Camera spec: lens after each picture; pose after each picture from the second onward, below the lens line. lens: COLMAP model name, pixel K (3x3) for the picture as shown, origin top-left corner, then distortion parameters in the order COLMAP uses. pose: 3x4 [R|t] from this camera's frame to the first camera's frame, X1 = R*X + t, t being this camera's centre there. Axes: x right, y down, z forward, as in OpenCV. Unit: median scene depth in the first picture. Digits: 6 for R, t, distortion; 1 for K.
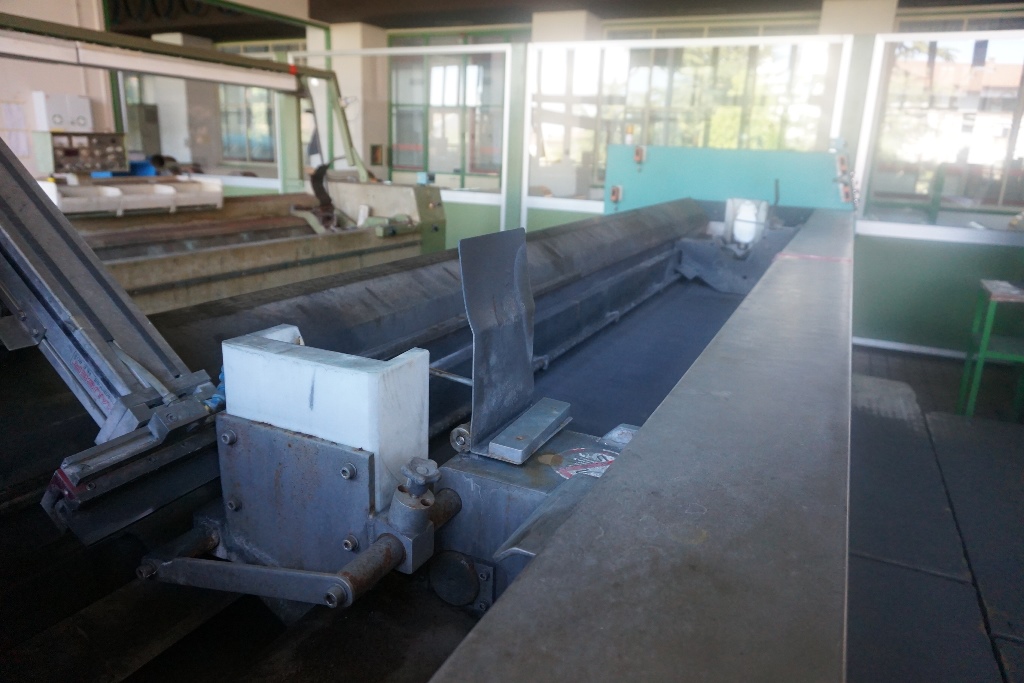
lens RADIAL K [[688.4, 0, 510.2], [0, 688.4, 342.7], [0, 0, 1]] dist [-0.045548, 0.034398]
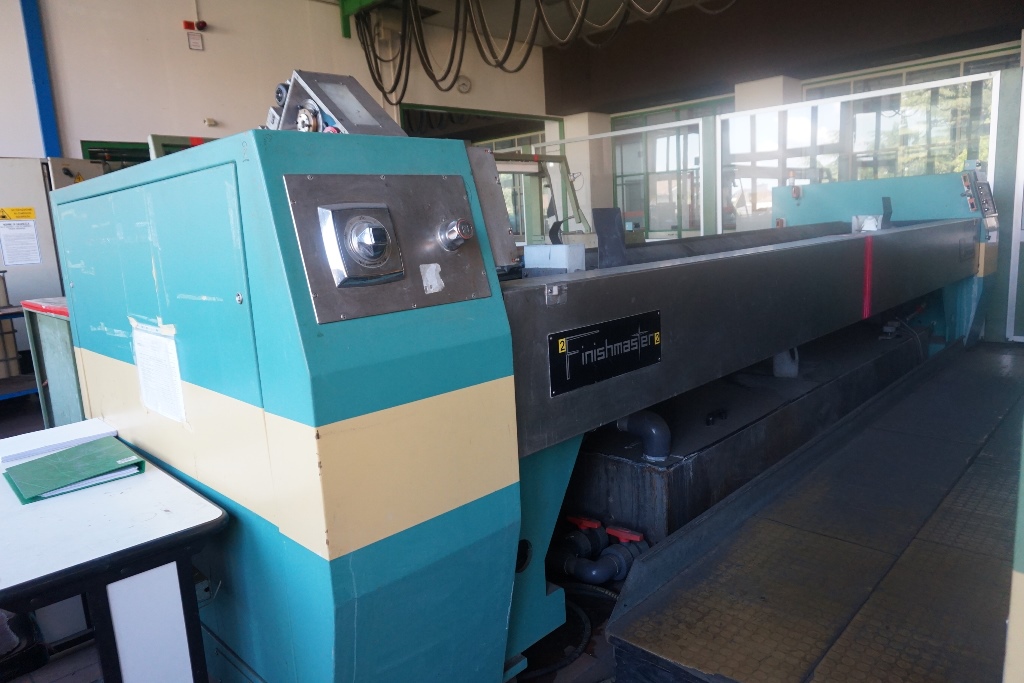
lens RADIAL K [[688.4, 0, 510.2], [0, 688.4, 342.7], [0, 0, 1]] dist [-0.045548, 0.034398]
pose [[0.942301, -0.032433, -0.333193, 0.116677], [-0.000290, 0.995216, -0.097696, 0.150038], [0.334767, 0.092155, 0.937784, -0.400652]]
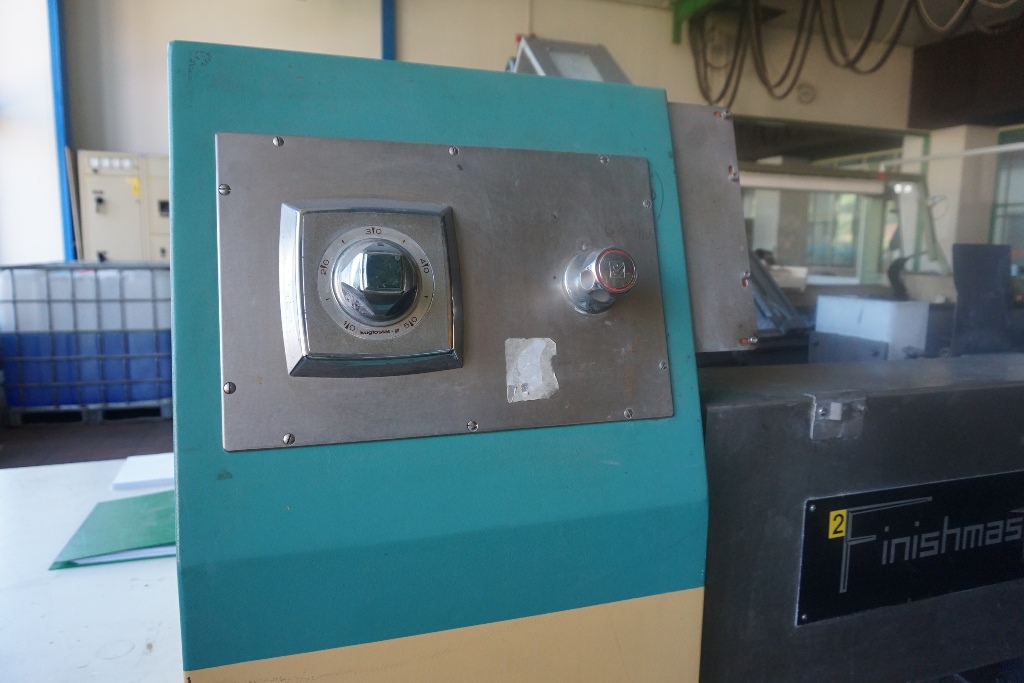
lens RADIAL K [[688.4, 0, 510.2], [0, 688.4, 342.7], [0, 0, 1]] dist [-0.045548, 0.034398]
pose [[0.705363, 0.068858, -0.705494, 0.073859], [-0.178254, 0.980518, -0.082520, 0.089522], [0.686067, 0.183964, 0.703895, -0.202211]]
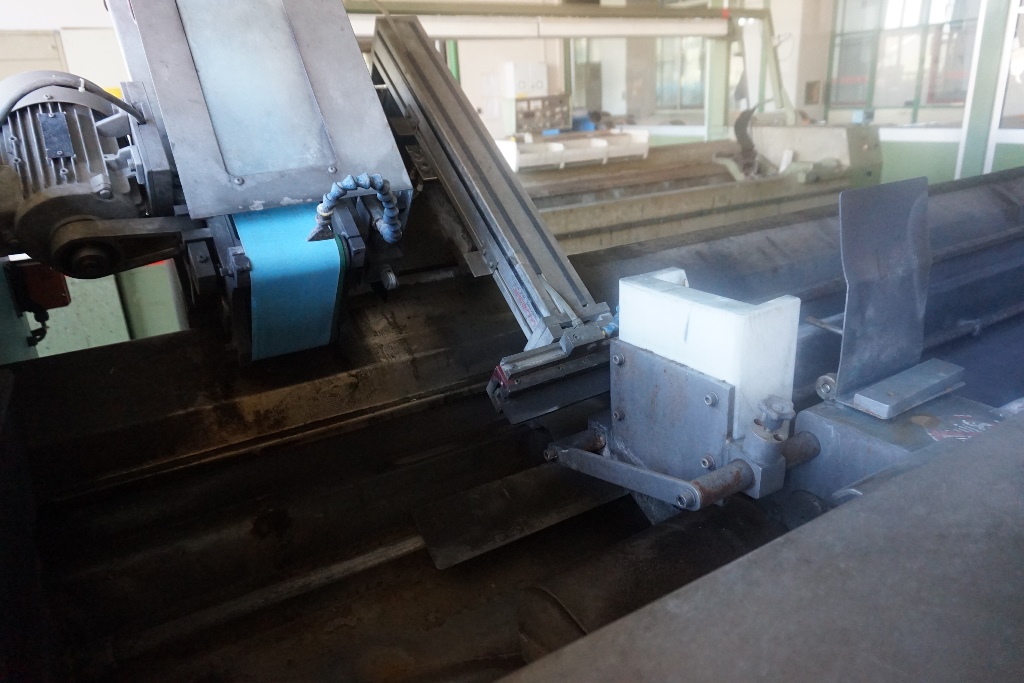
lens RADIAL K [[688.4, 0, 510.2], [0, 688.4, 342.7], [0, 0, 1]] dist [-0.045548, 0.034398]
pose [[0.830103, 0.104413, -0.547747, 0.017246], [-0.062535, 0.993547, 0.094622, 0.001363], [0.554092, -0.044293, 0.831276, -0.021582]]
